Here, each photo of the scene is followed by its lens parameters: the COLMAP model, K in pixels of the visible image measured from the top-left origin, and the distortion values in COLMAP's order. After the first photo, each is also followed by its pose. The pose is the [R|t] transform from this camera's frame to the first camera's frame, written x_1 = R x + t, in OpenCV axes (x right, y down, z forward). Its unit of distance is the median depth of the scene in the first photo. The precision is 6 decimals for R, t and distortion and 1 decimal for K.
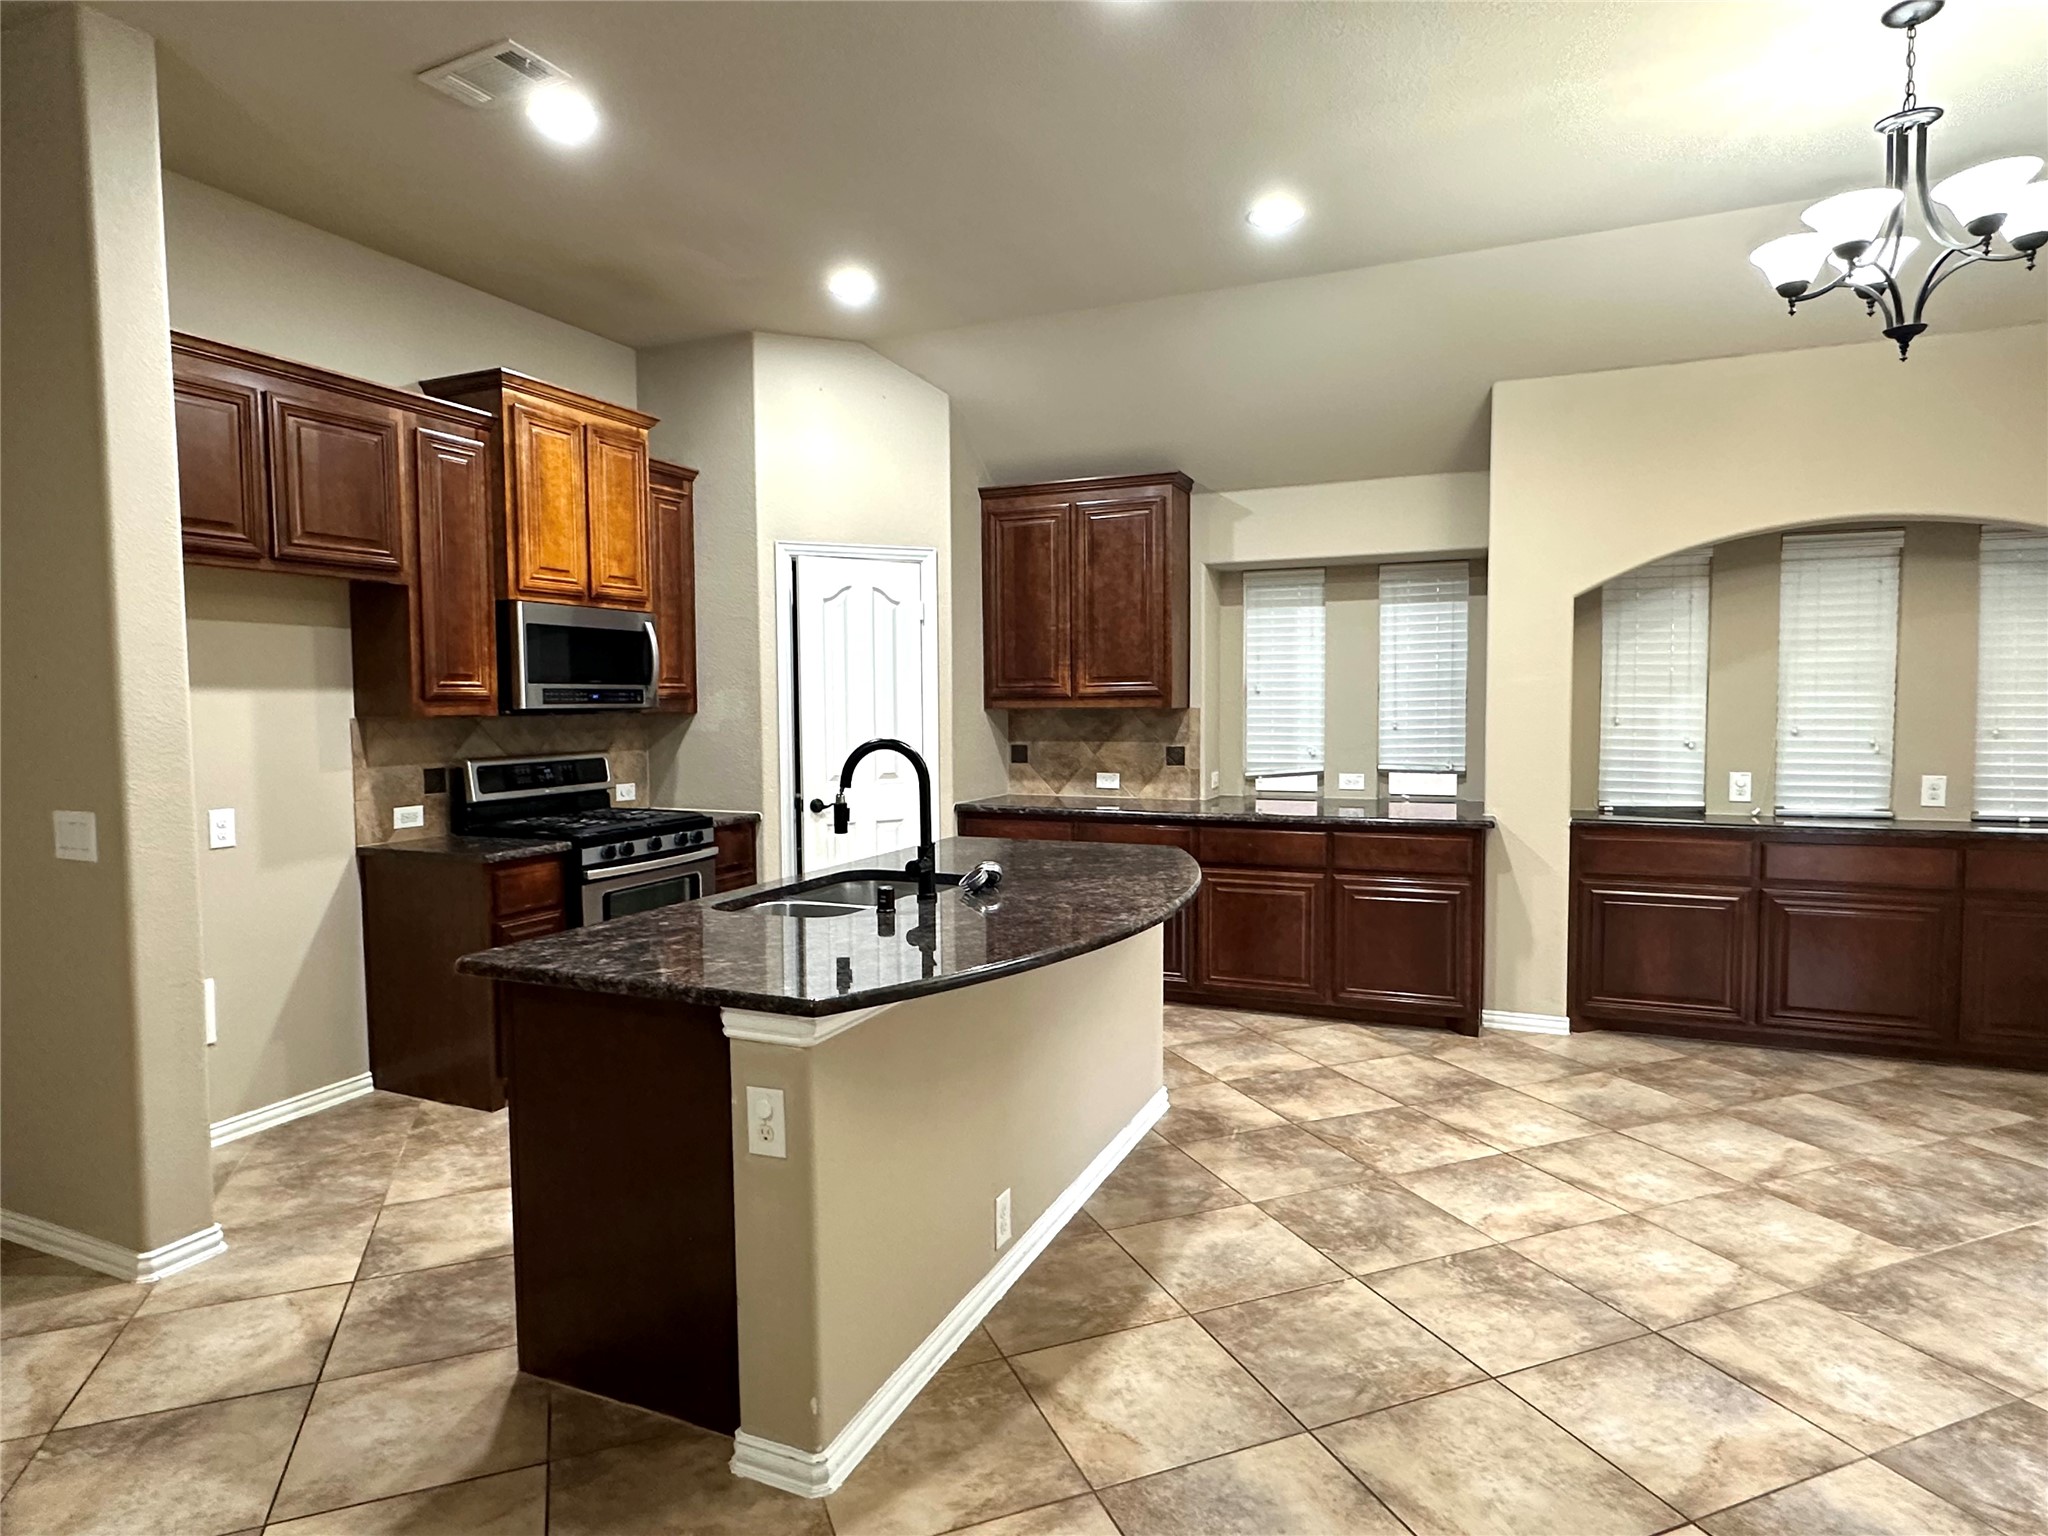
lens RADIAL K [[1135.7, 0, 1025.7], [0, 1135.7, 766.3], [0, 0, 1]] dist [-0.001202, -0.000153]
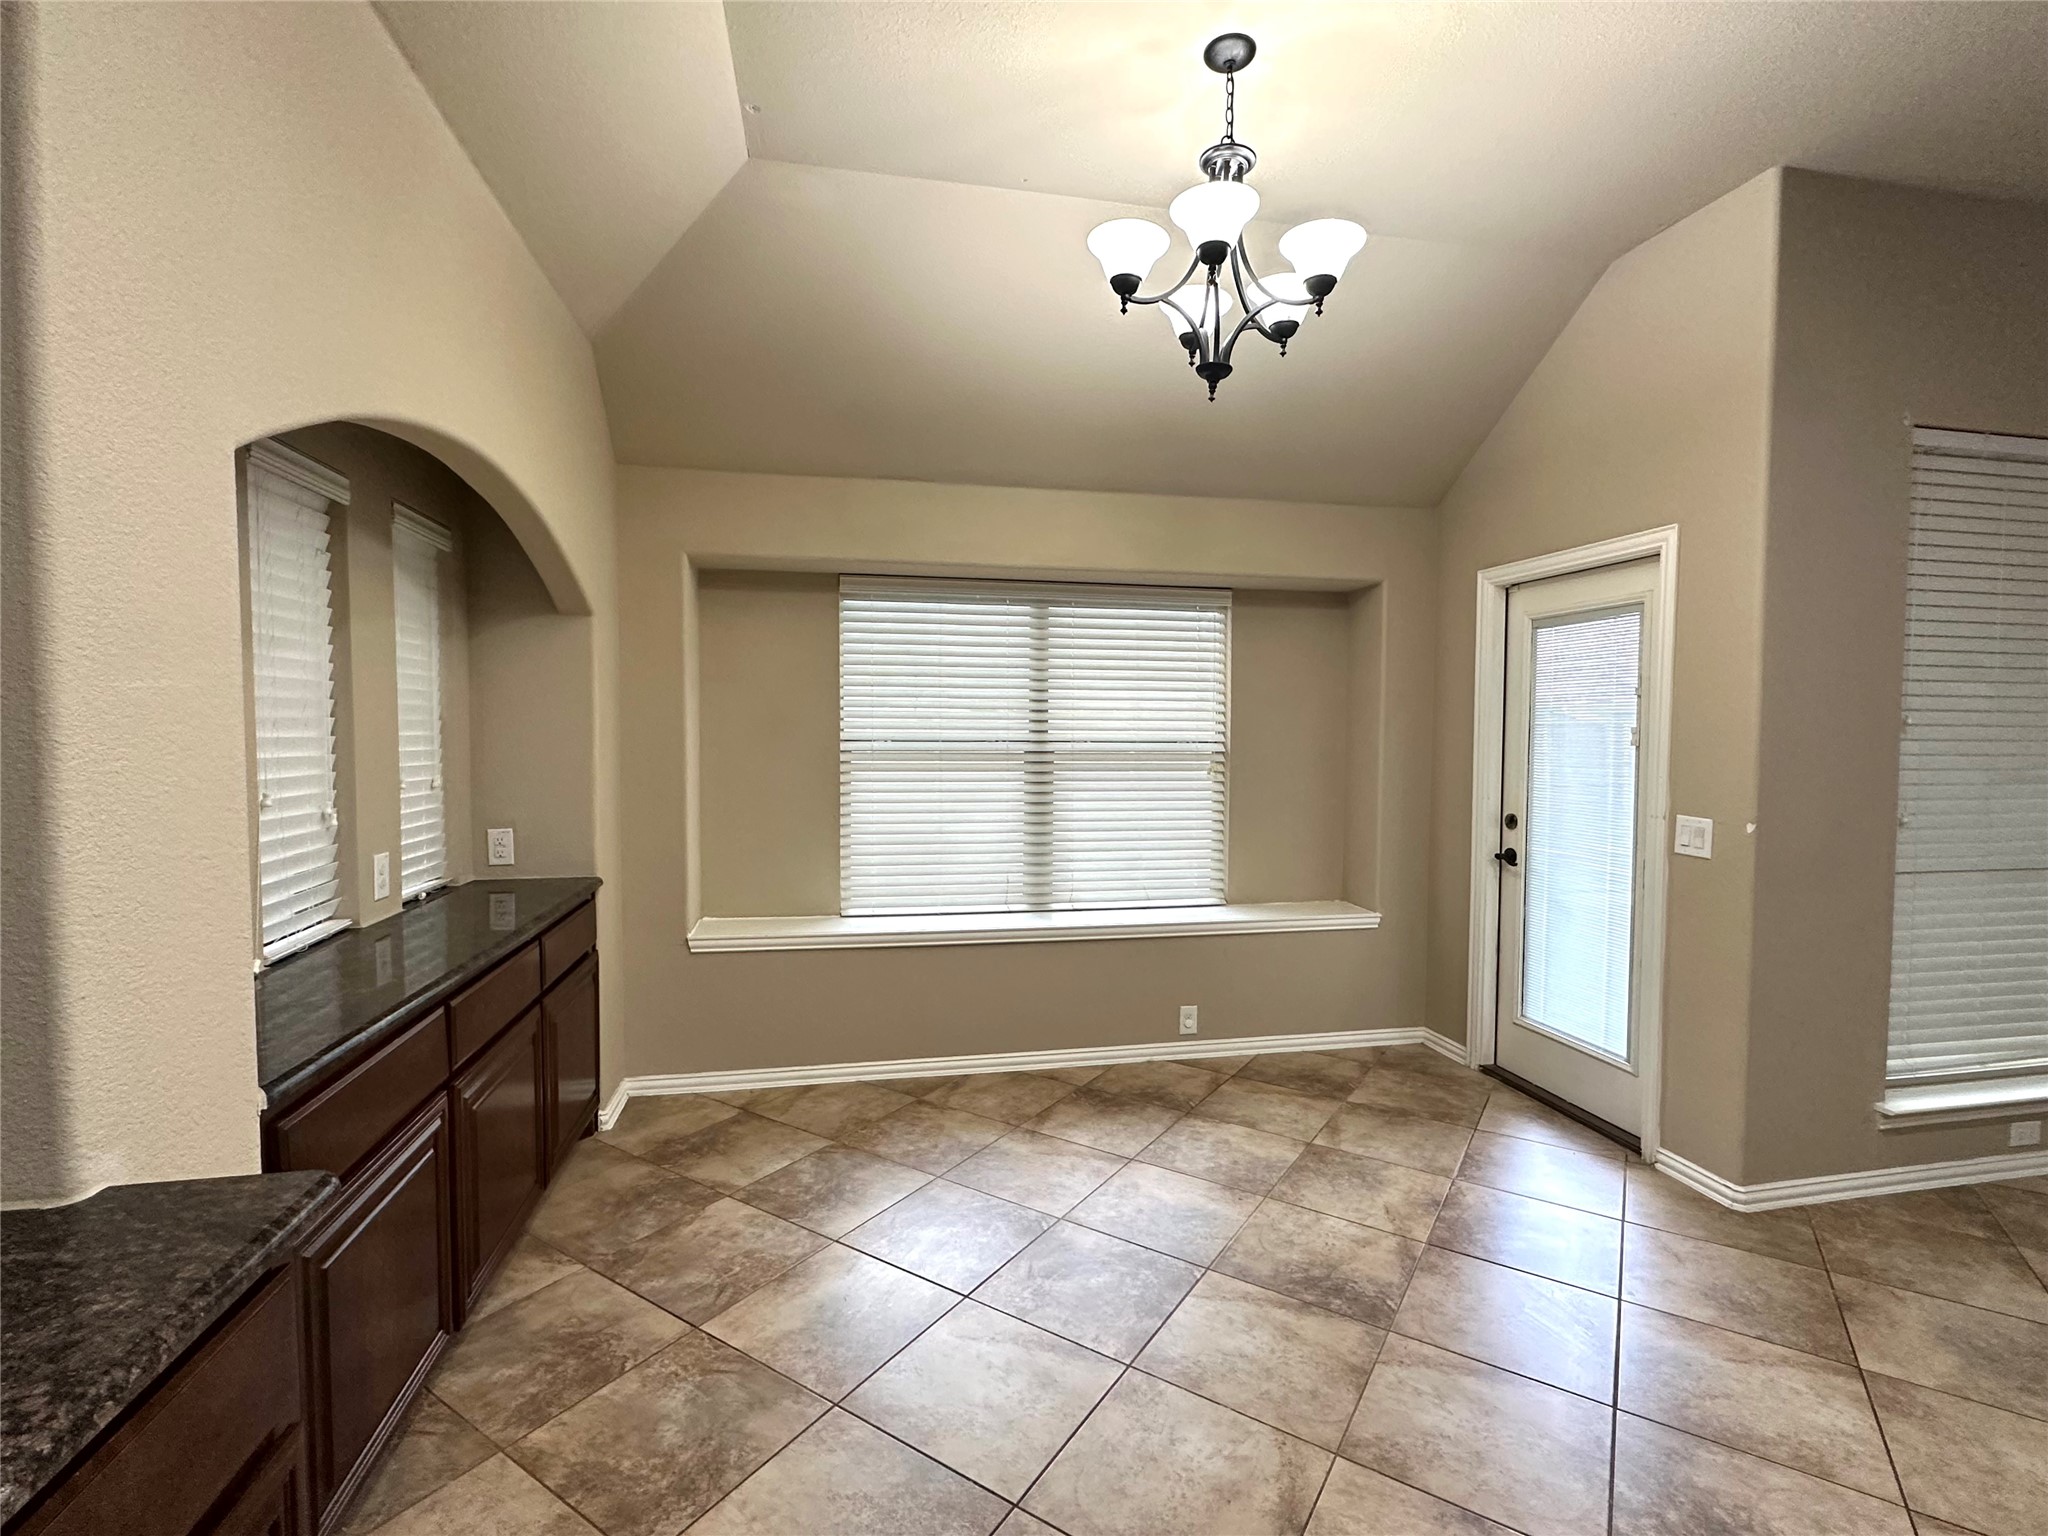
lens RADIAL K [[940.6, 0, 1020.9], [0, 940.6, 764.4], [0, 0, 1]] dist [-0.000822, 0.000680]
pose [[-0.577076, -0.029793, 0.816147, 0.134361], [0.043740, 0.996773, 0.067314, -0.075611], [-0.815518, 0.074544, -0.573910, 1.155364]]
